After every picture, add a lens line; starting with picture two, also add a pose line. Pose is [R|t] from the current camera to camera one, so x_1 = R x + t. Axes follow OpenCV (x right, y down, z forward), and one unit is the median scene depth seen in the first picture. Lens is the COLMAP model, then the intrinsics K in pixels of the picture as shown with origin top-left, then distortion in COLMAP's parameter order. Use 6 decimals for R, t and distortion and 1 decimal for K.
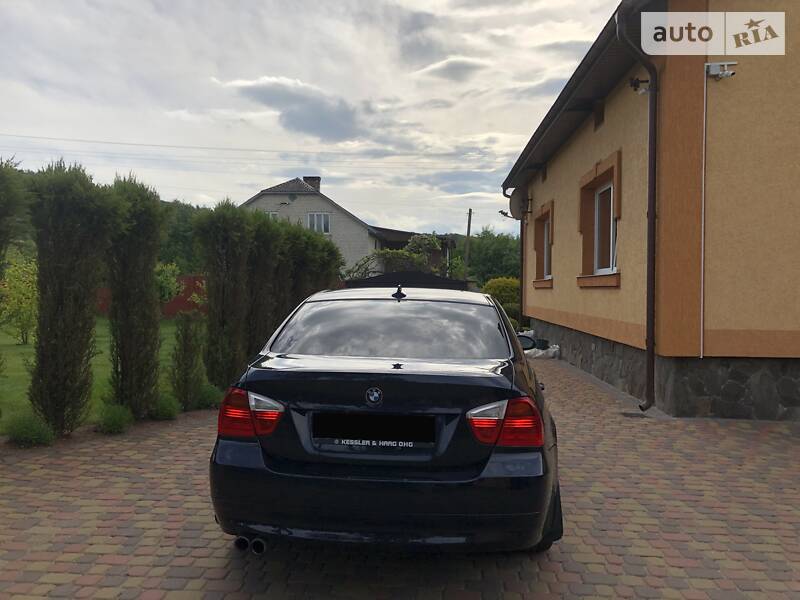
lens RADIAL K [[678.7, 0, 385.4], [0, 678.7, 296.9], [0, 0, 1]] dist [0.110441, -0.186087]
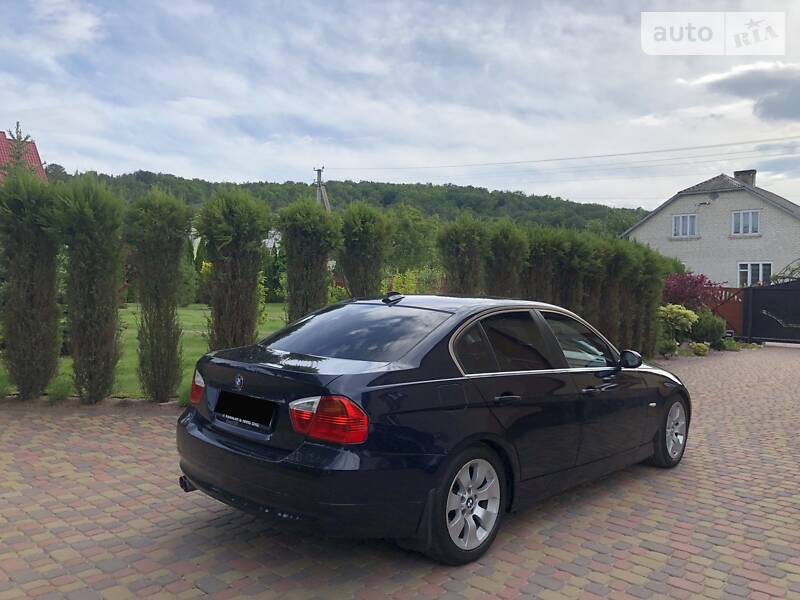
lens RADIAL K [[686.1, 0, 415.9], [0, 686.1, 277.9], [0, 0, 1]] dist [0.013221, 0.000631]
pose [[0.764385, 0.001582, -0.644758, 0.635069], [-0.023794, 0.999385, -0.025757, -0.009891], [0.644321, 0.035029, 0.763953, 0.158433]]
